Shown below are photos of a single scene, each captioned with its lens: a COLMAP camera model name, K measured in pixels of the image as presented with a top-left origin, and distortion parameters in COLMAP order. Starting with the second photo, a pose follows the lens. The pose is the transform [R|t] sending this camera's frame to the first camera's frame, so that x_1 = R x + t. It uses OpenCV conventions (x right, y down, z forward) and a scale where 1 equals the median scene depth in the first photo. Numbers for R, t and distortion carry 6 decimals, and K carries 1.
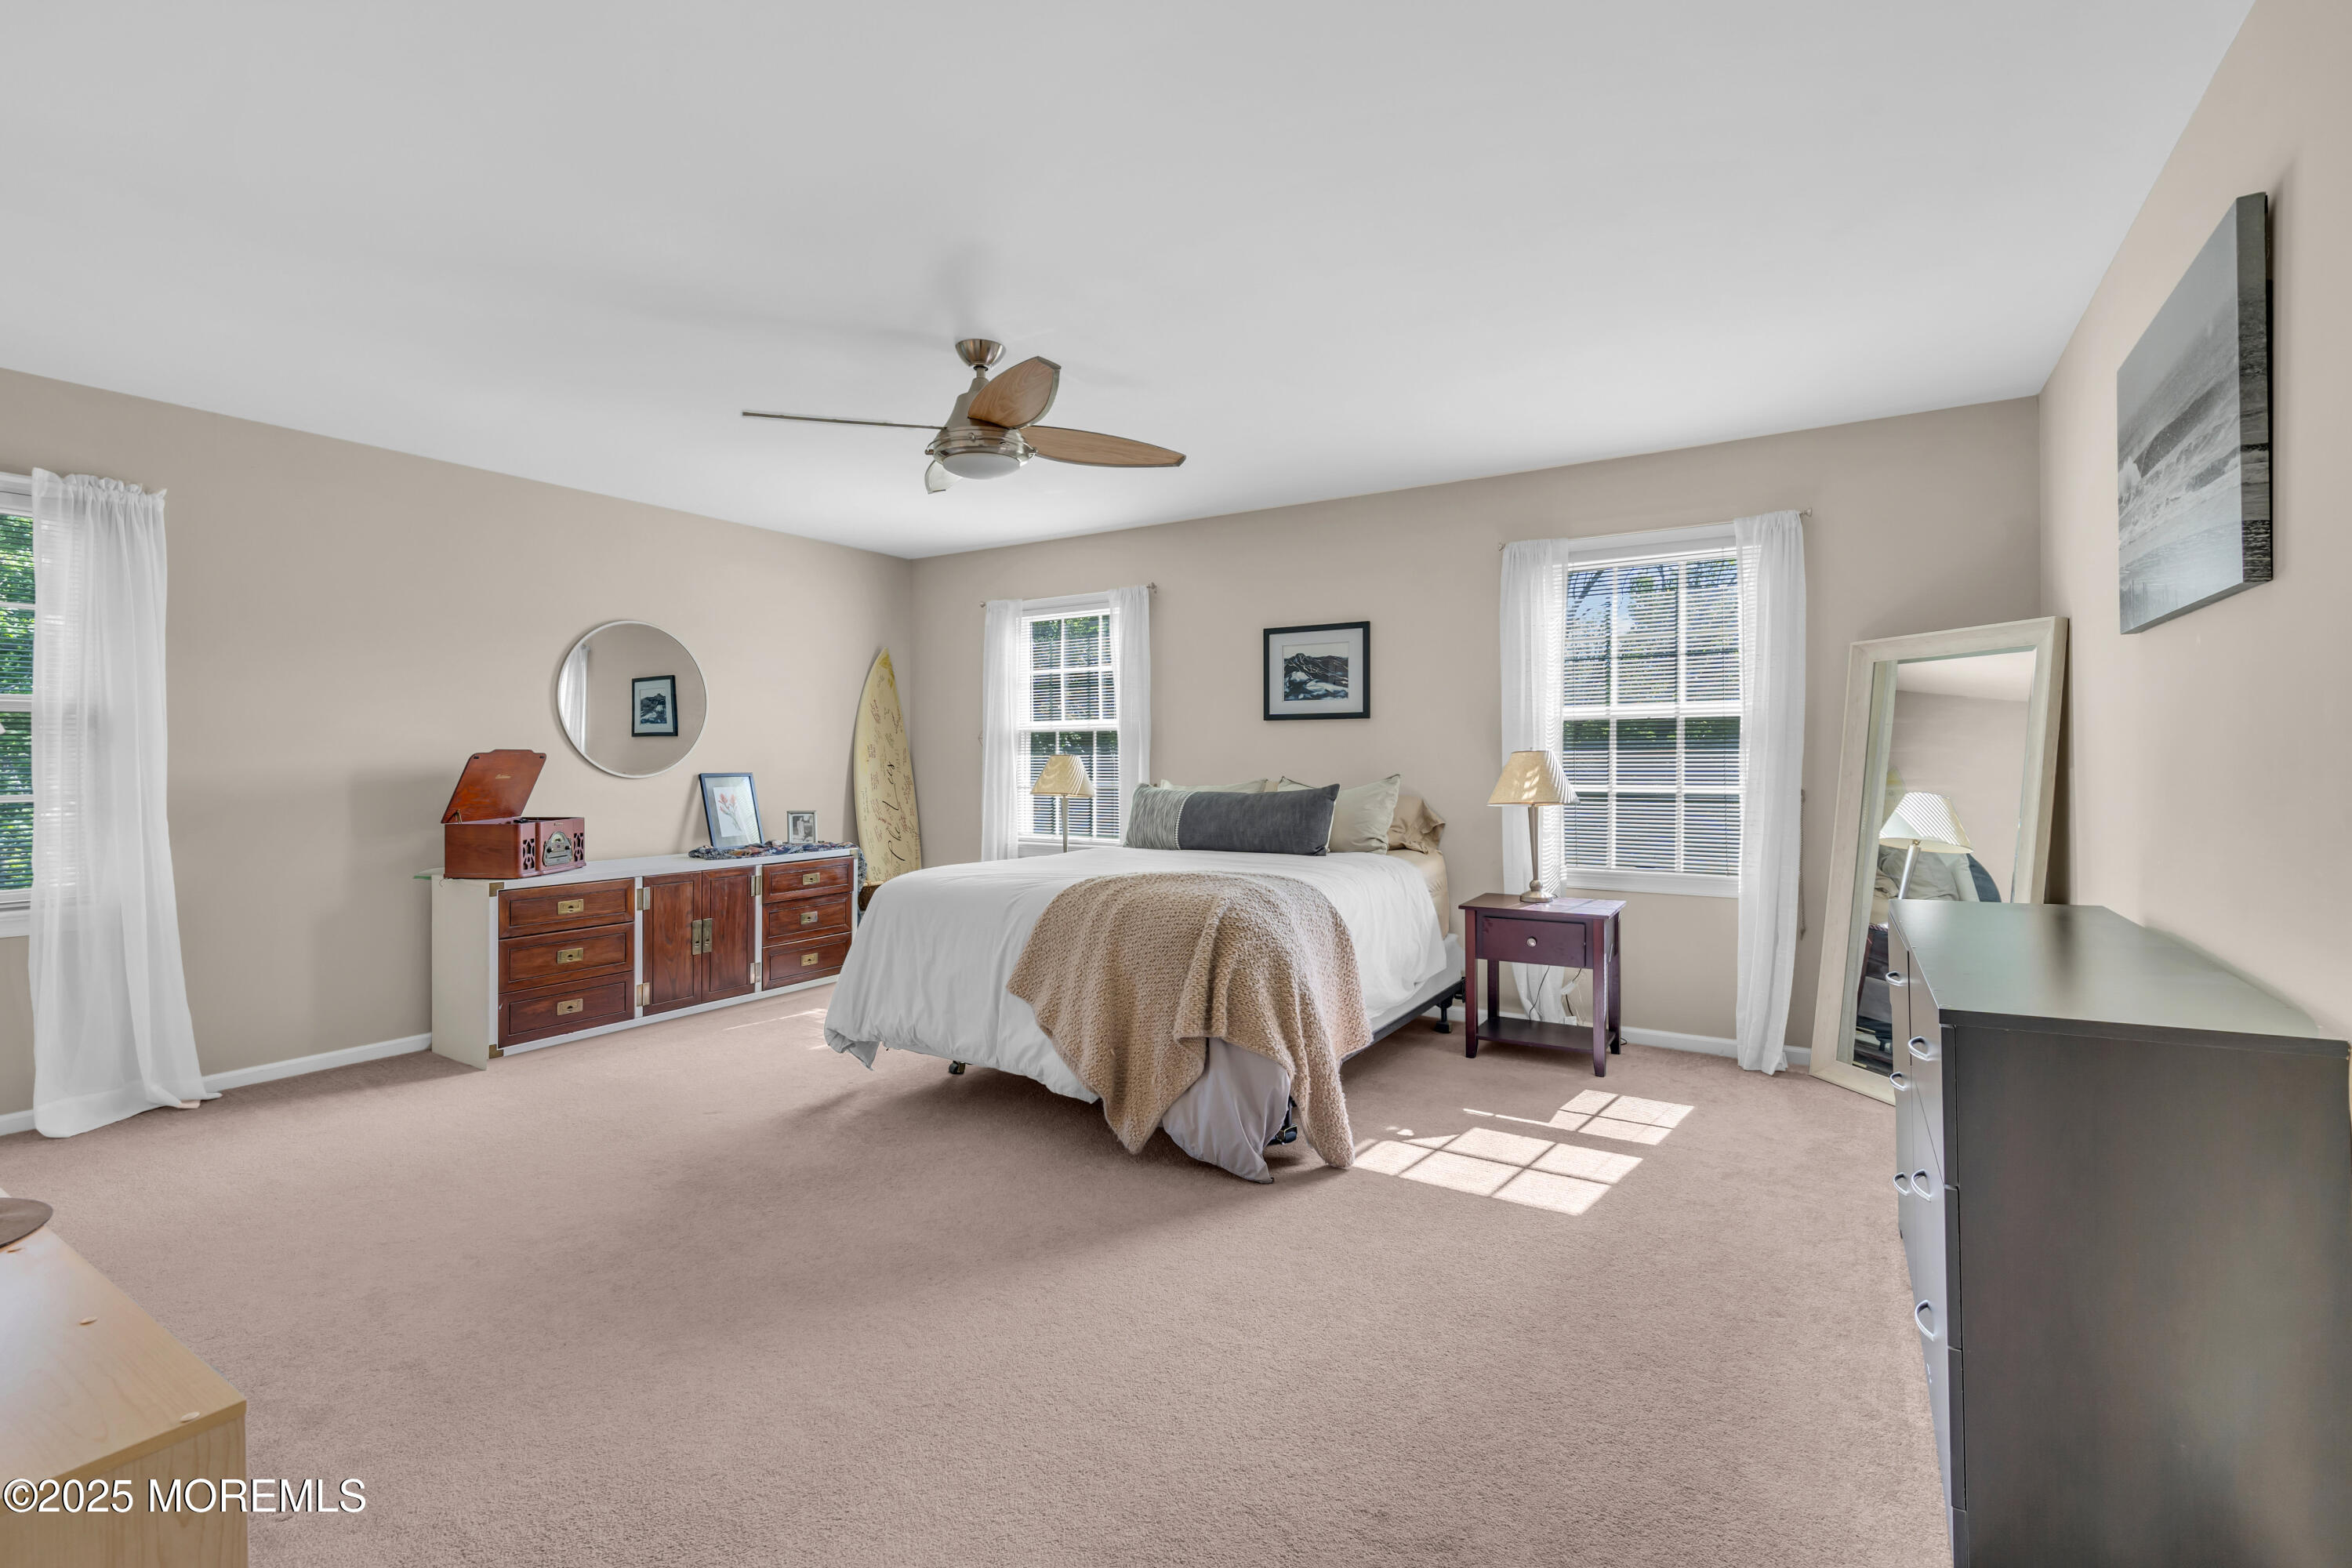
lens RADIAL K [[1061.8, 0, 1174.2], [0, 1061.8, 773.2], [0, 0, 1]] dist [-0.012227, 0.001262]
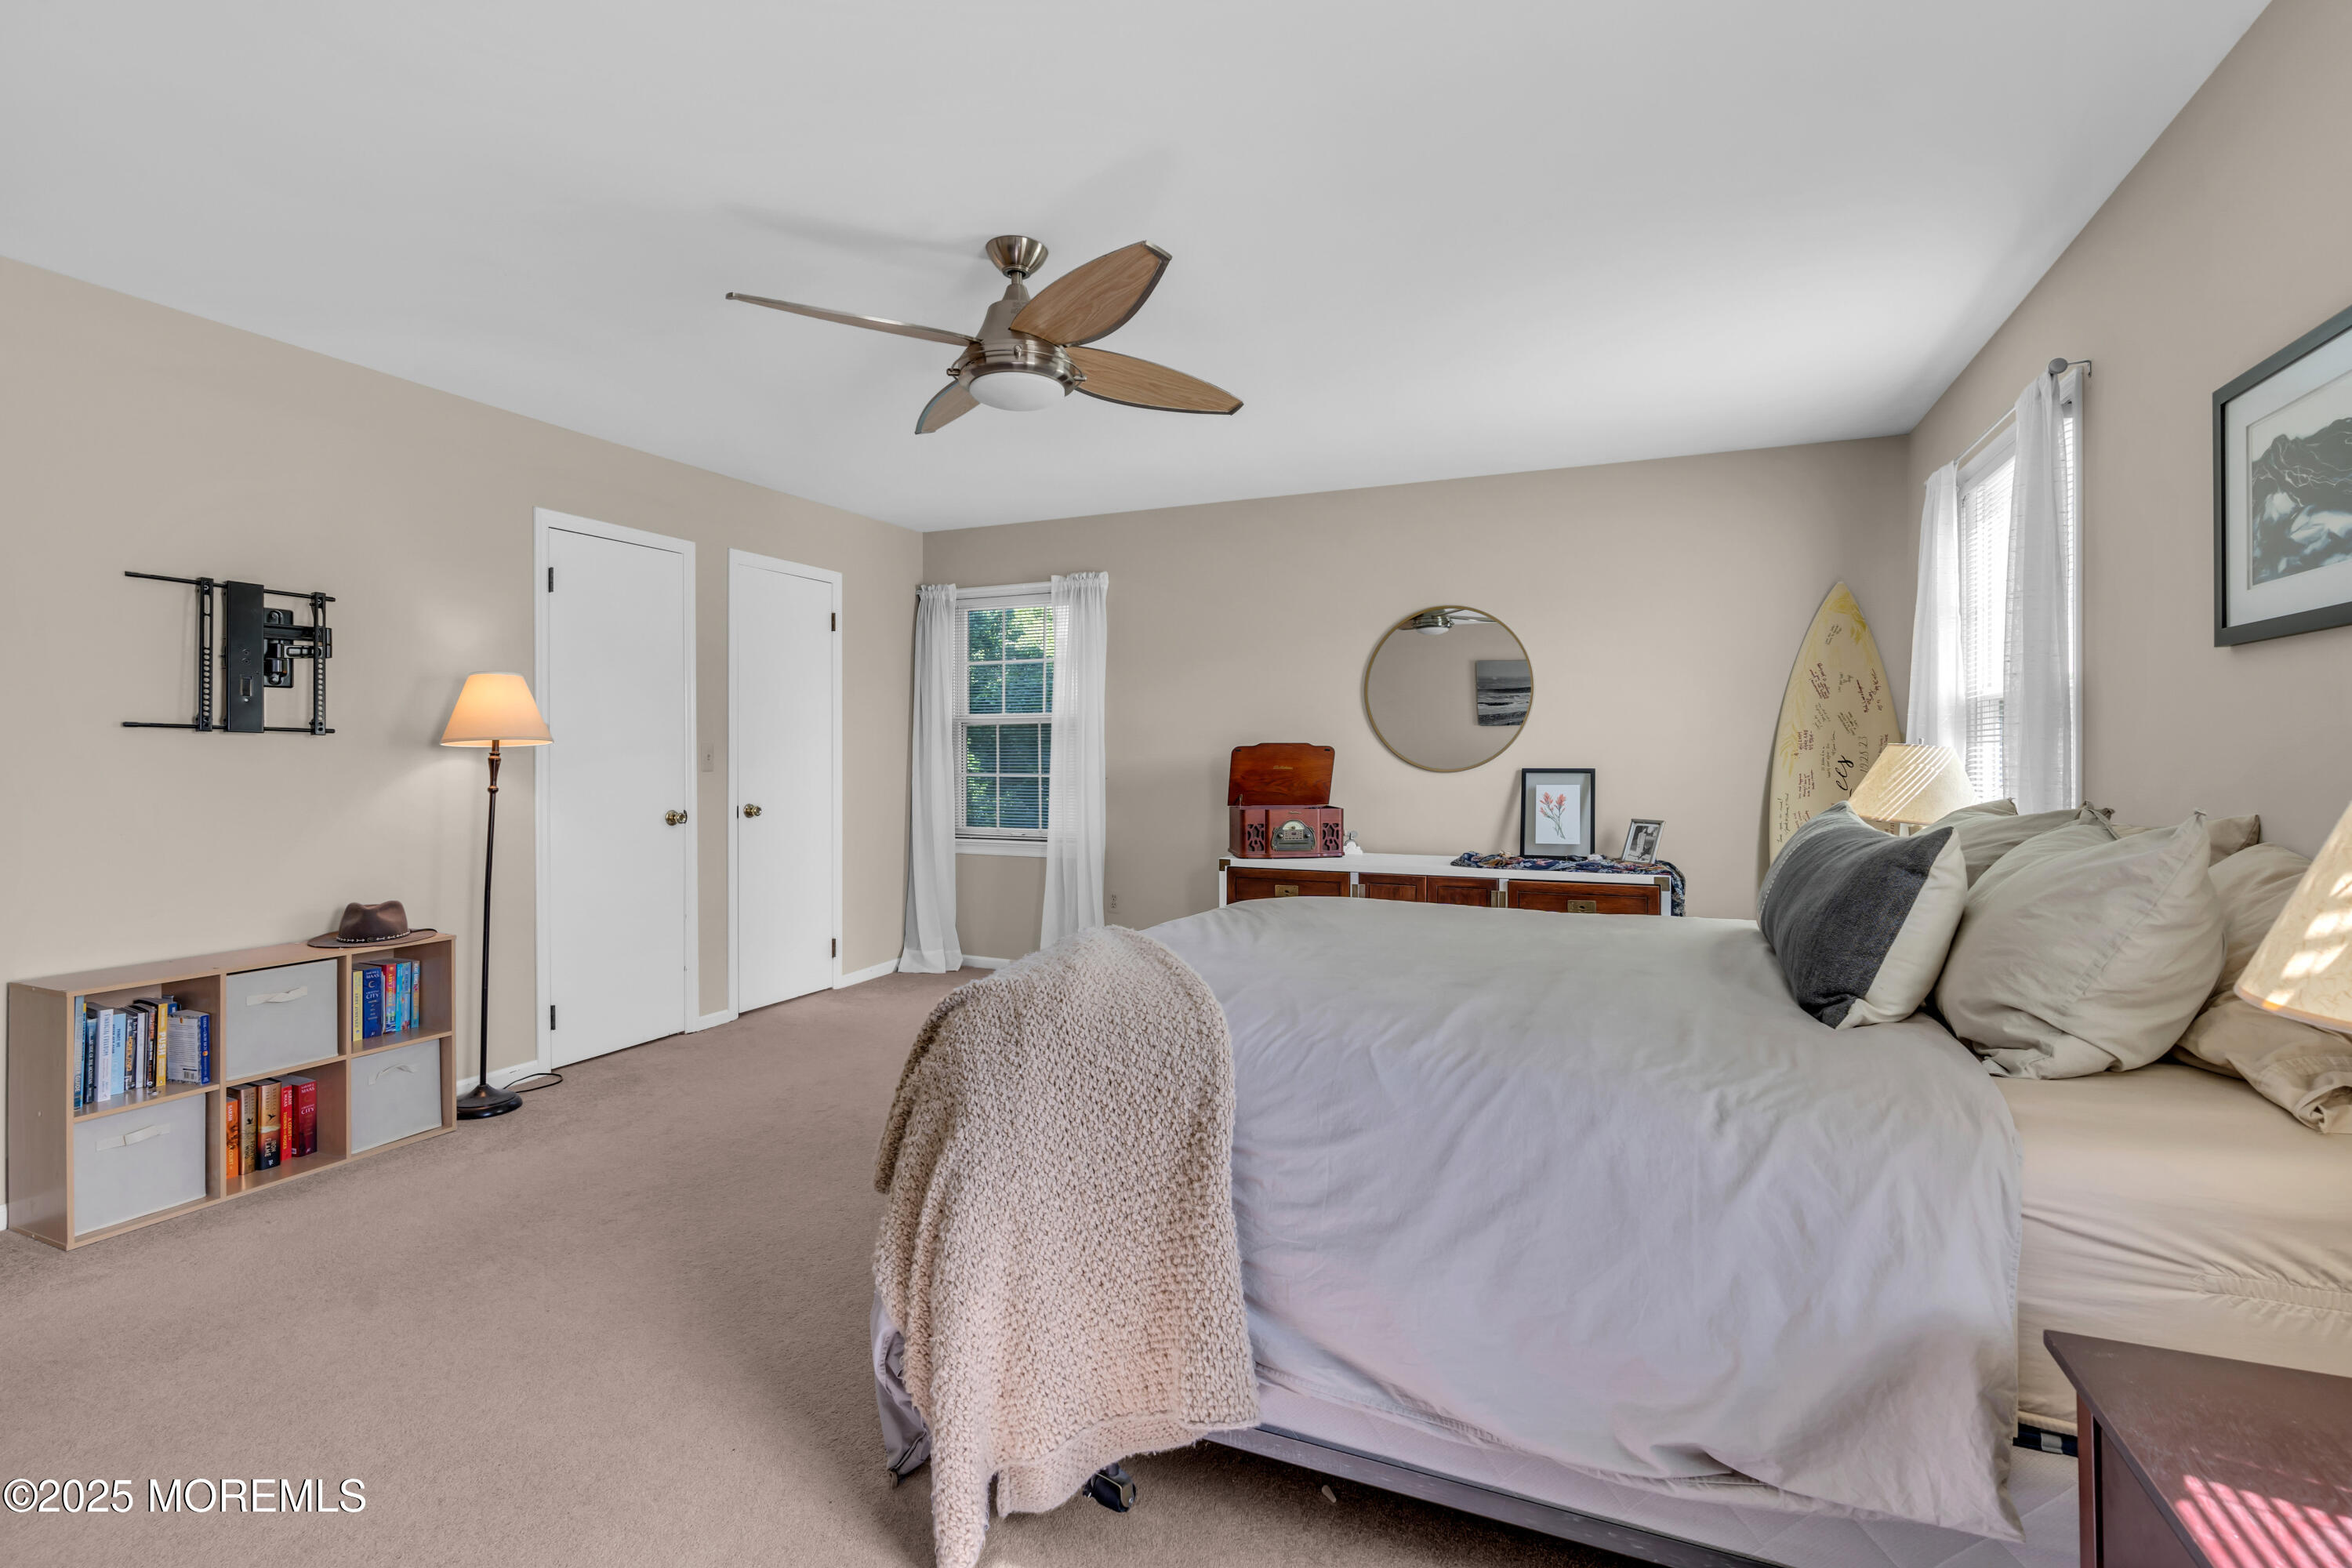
lens RADIAL K [[1061.8, 0, 1174.2], [0, 1061.8, 773.2], [0, 0, 1]] dist [-0.012227, 0.001262]
pose [[0.145051, 0.022772, -0.989162, 0.381717], [-0.011873, 0.999703, 0.021273, -0.010878], [0.989353, 0.008659, 0.145278, 0.598244]]
